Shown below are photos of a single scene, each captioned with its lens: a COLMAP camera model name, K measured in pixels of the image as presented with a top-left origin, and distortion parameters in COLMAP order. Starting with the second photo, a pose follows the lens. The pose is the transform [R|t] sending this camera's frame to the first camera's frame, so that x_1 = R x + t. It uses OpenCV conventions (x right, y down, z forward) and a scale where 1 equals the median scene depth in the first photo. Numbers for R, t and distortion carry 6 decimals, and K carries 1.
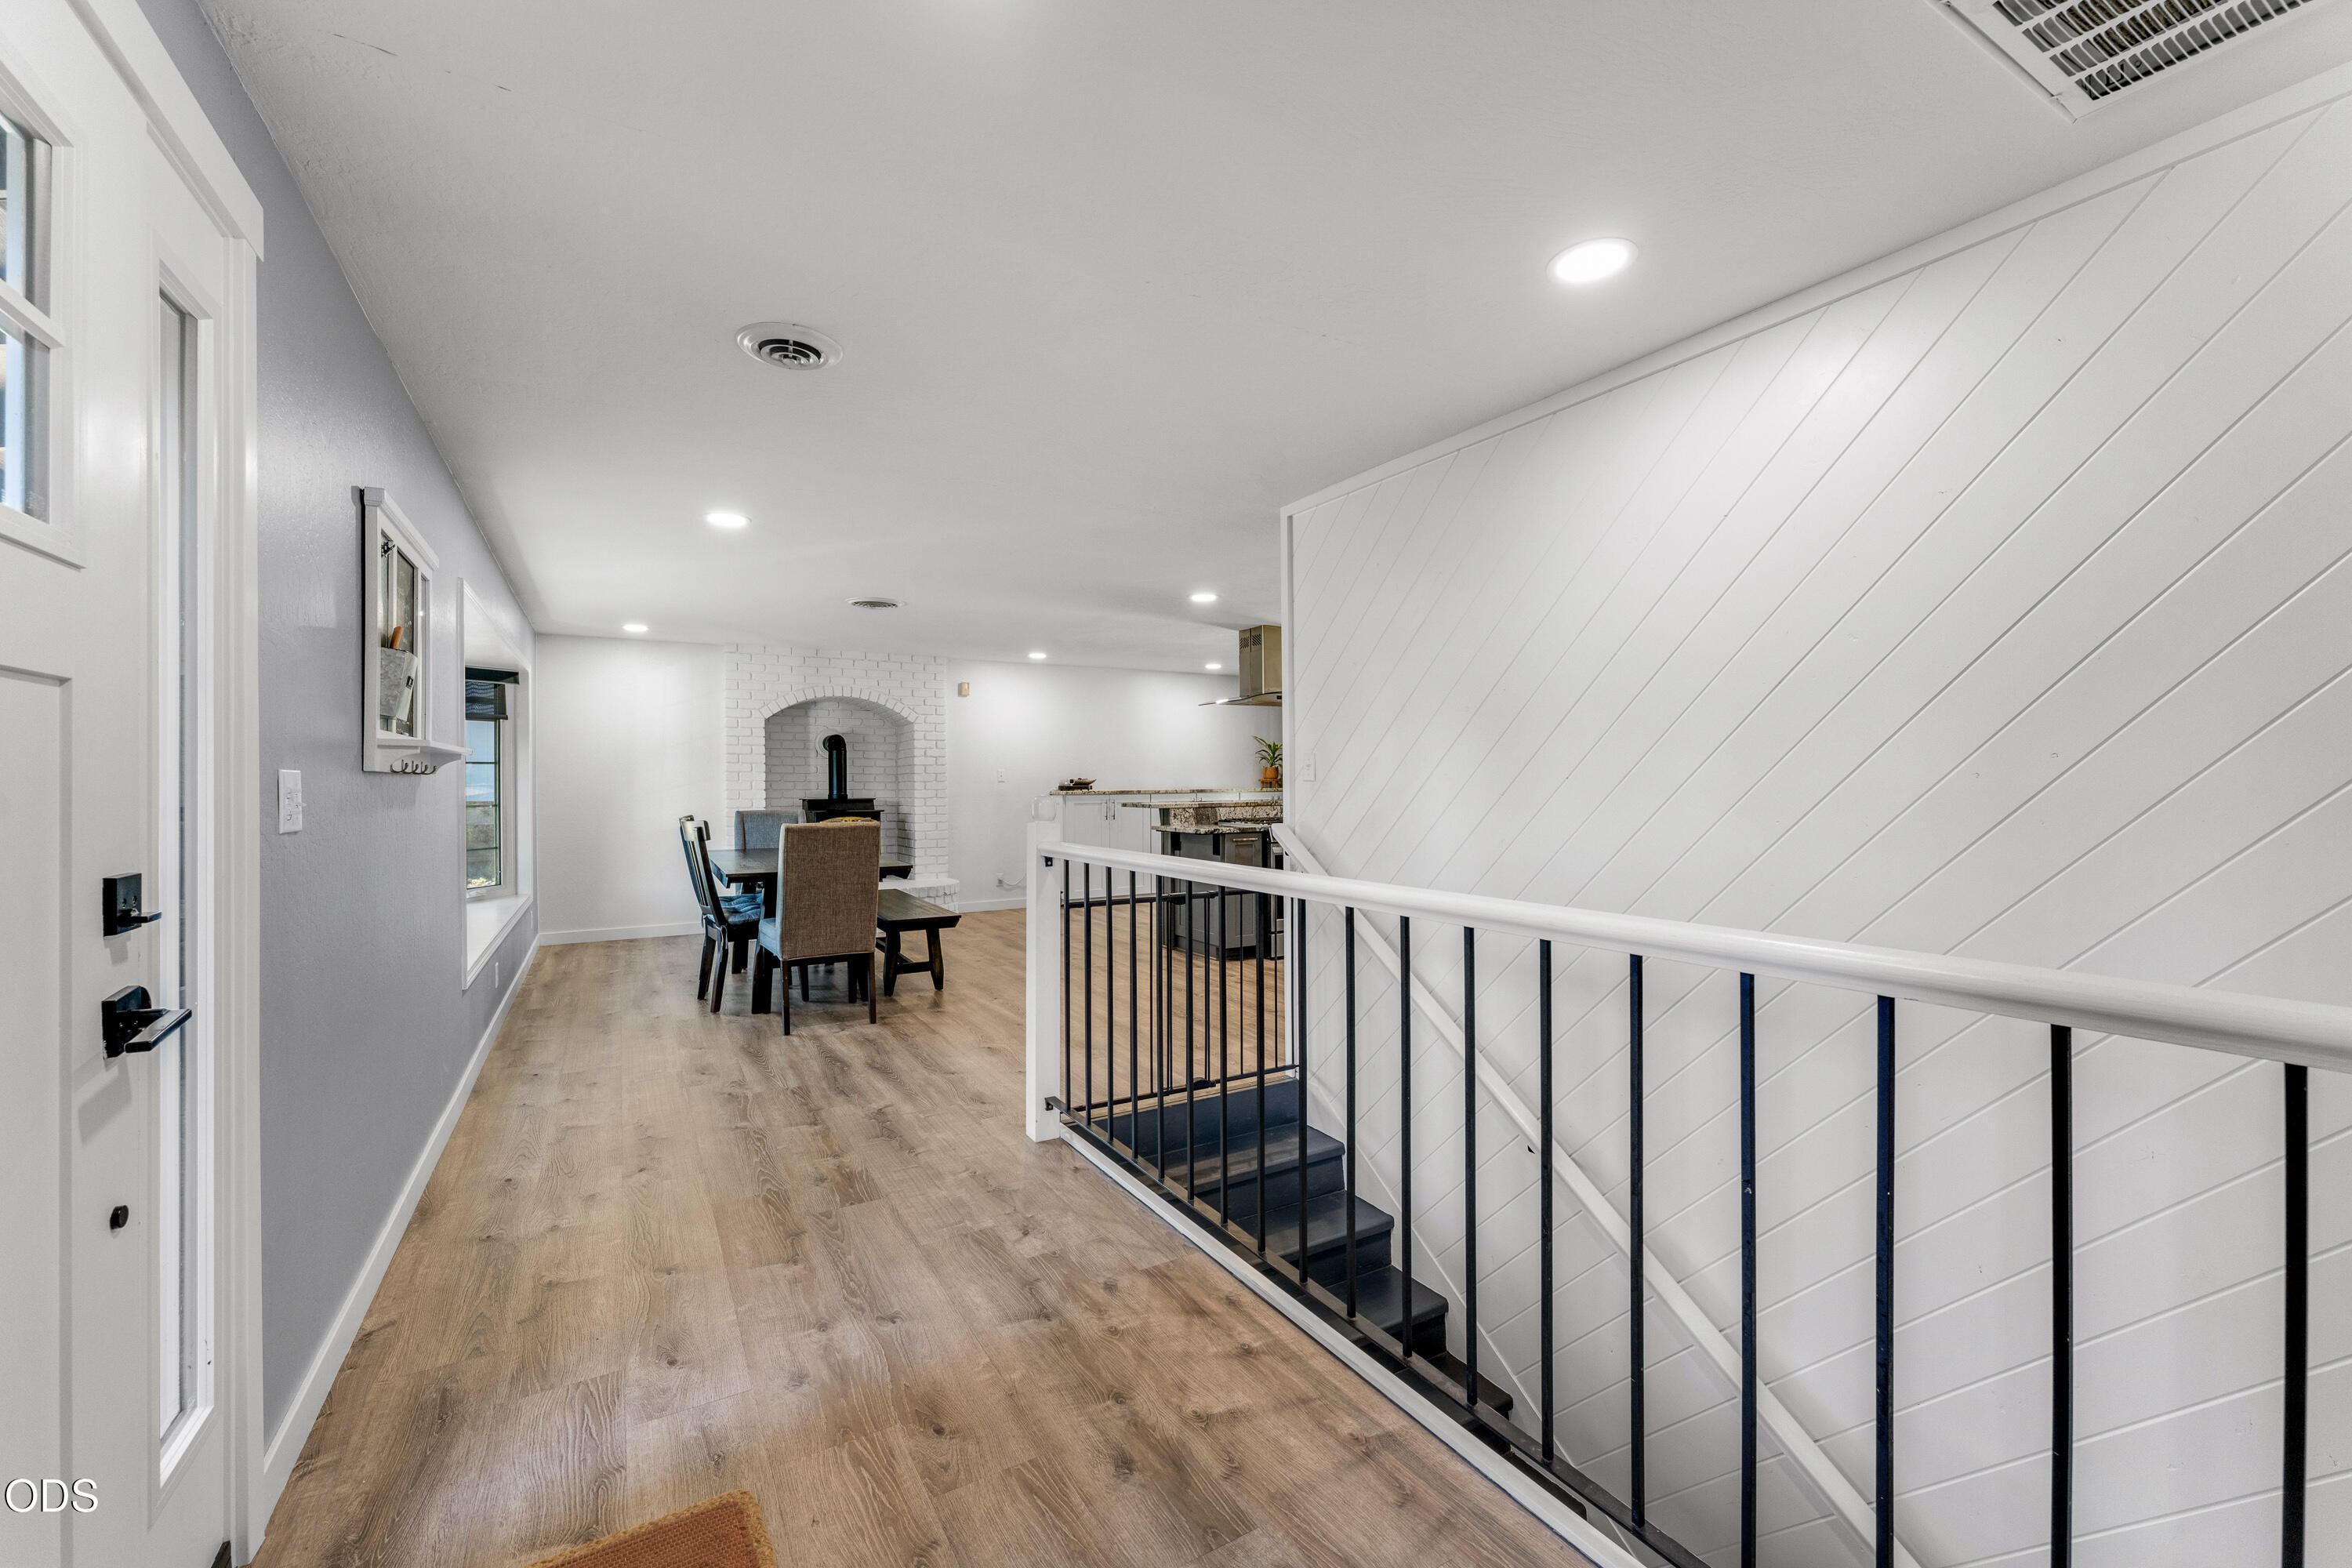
lens RADIAL K [[952.7, 0, 1174.3], [0, 952.7, 778.5], [0, 0, 1]] dist [0.001496, -0.000560]
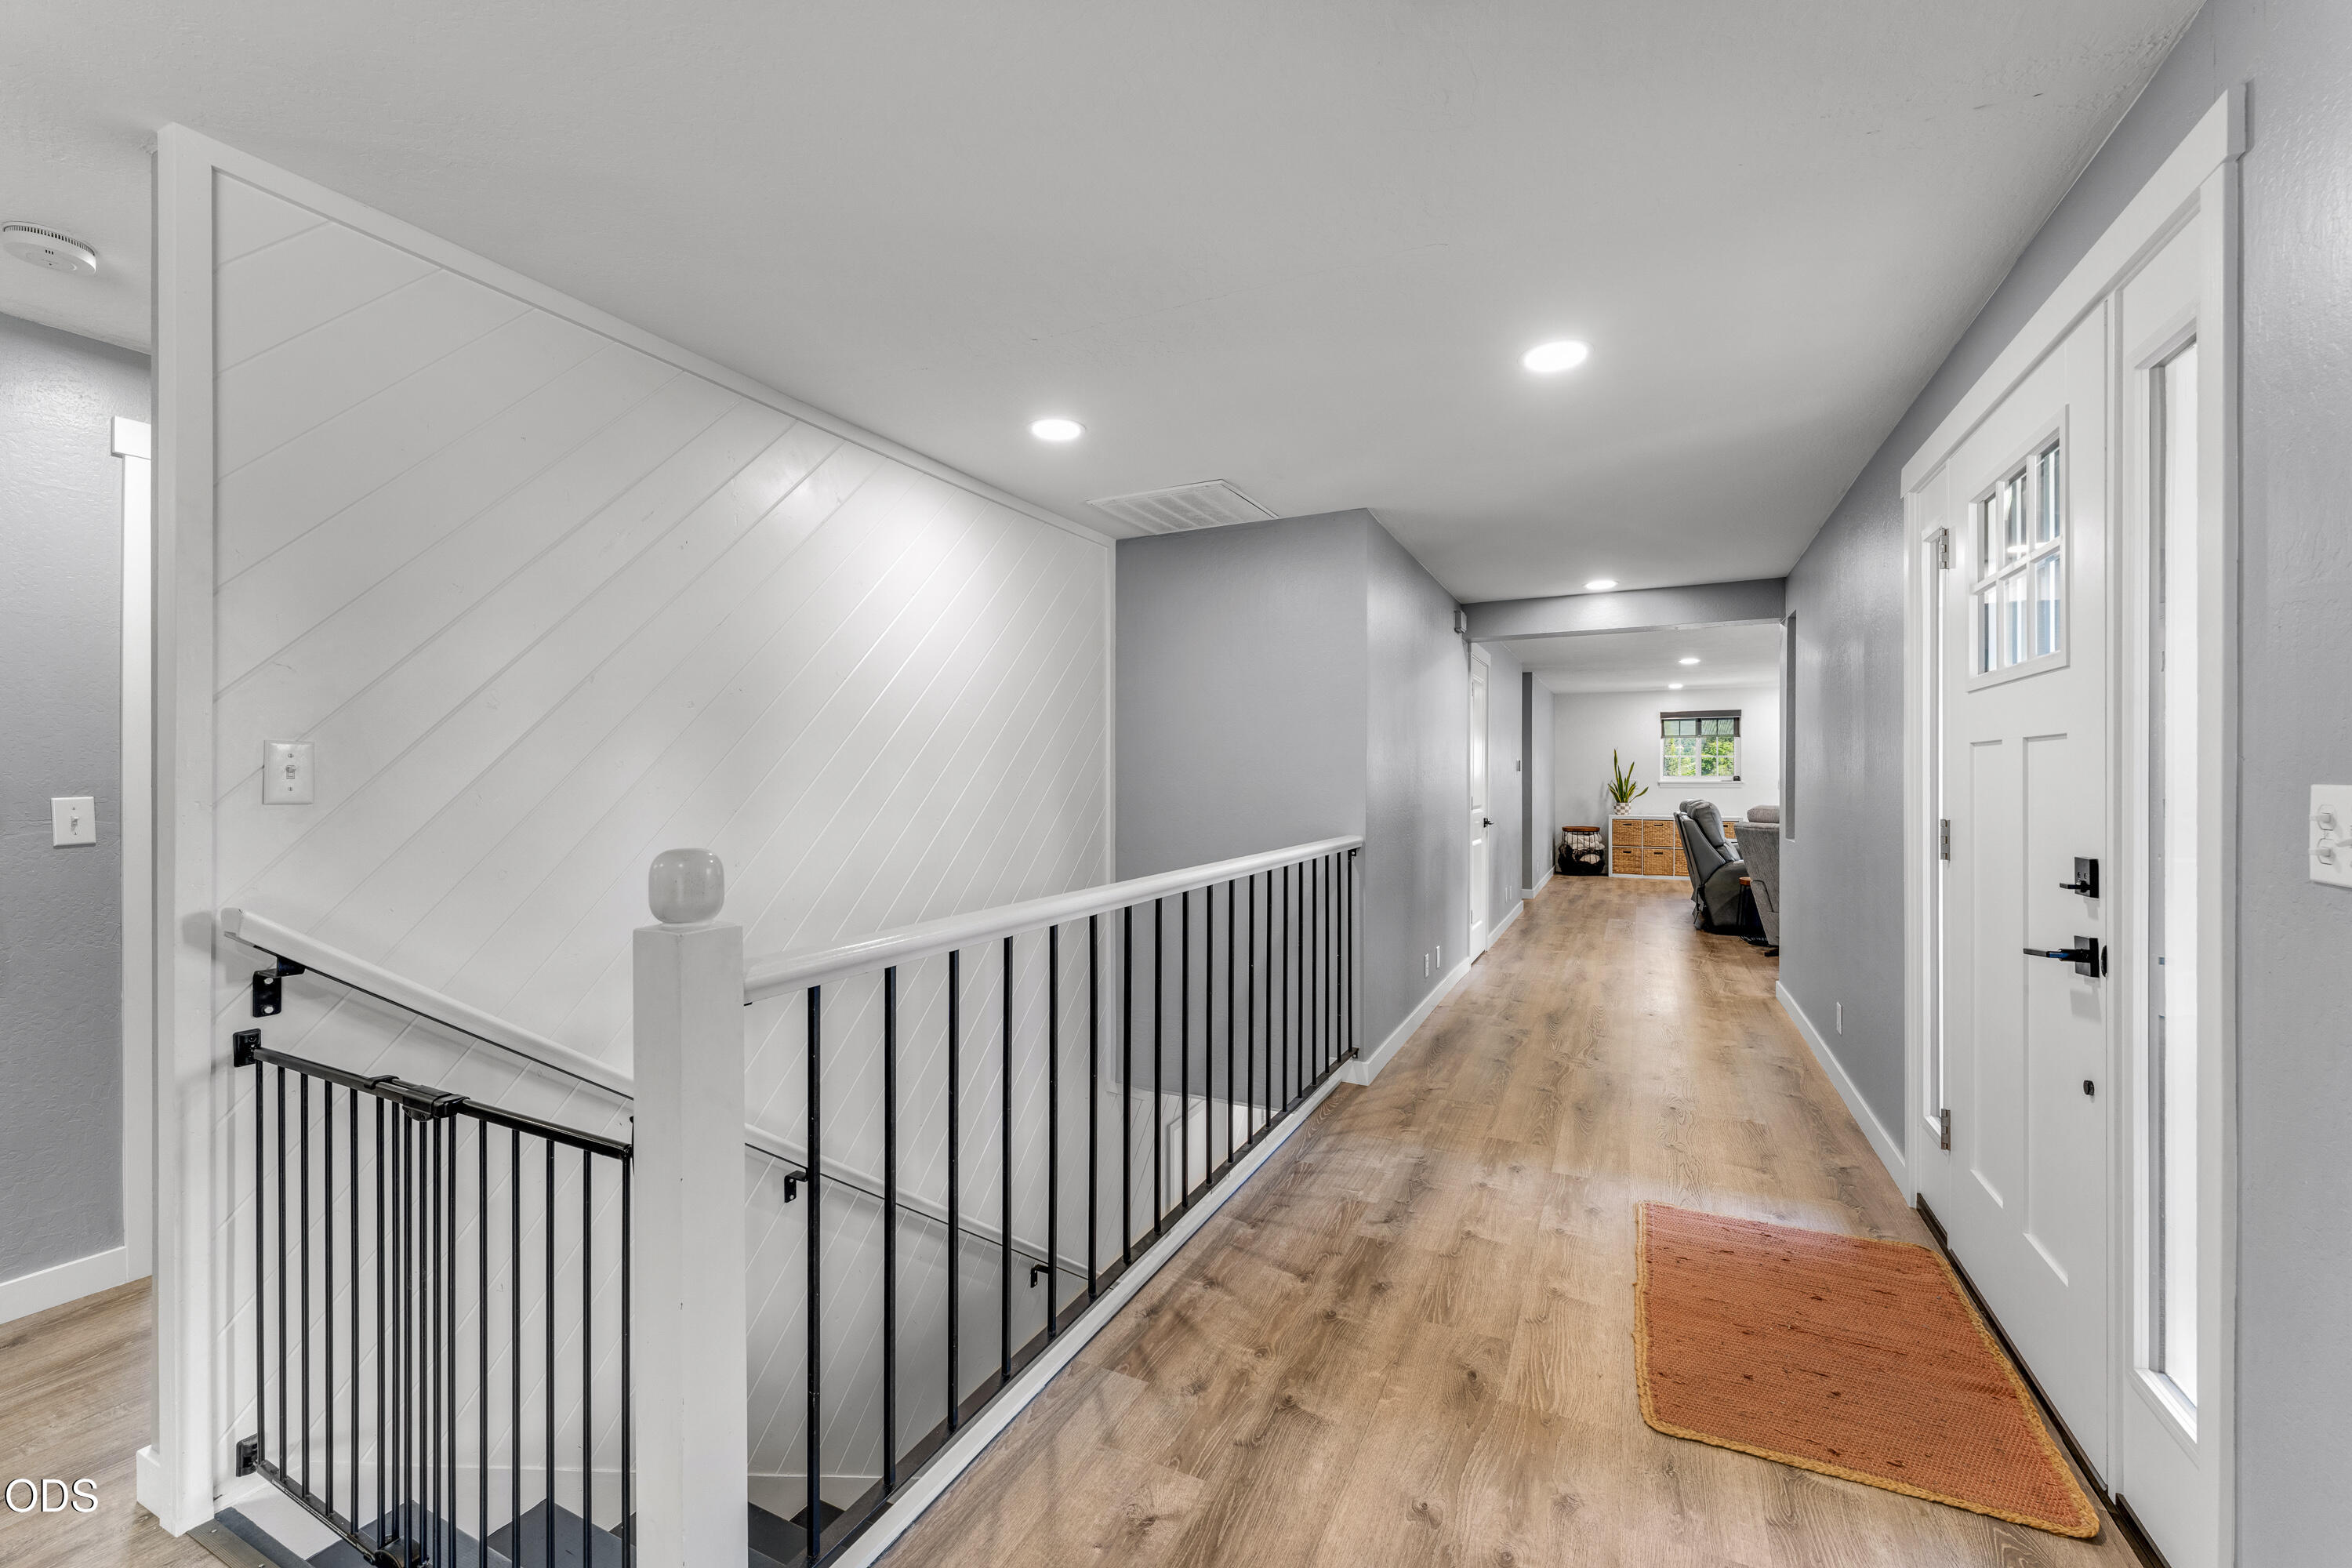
lens RADIAL K [[952.7, 0, 1182.3], [0, 952.7, 775.4], [0, 0, 1]] dist [0.001496, -0.000560]
pose [[-0.556071, 0.004058, 0.831125, -0.919634], [0.003738, 0.999990, -0.002381, -0.016150], [-0.831127, 0.001783, -0.556080, 1.769072]]
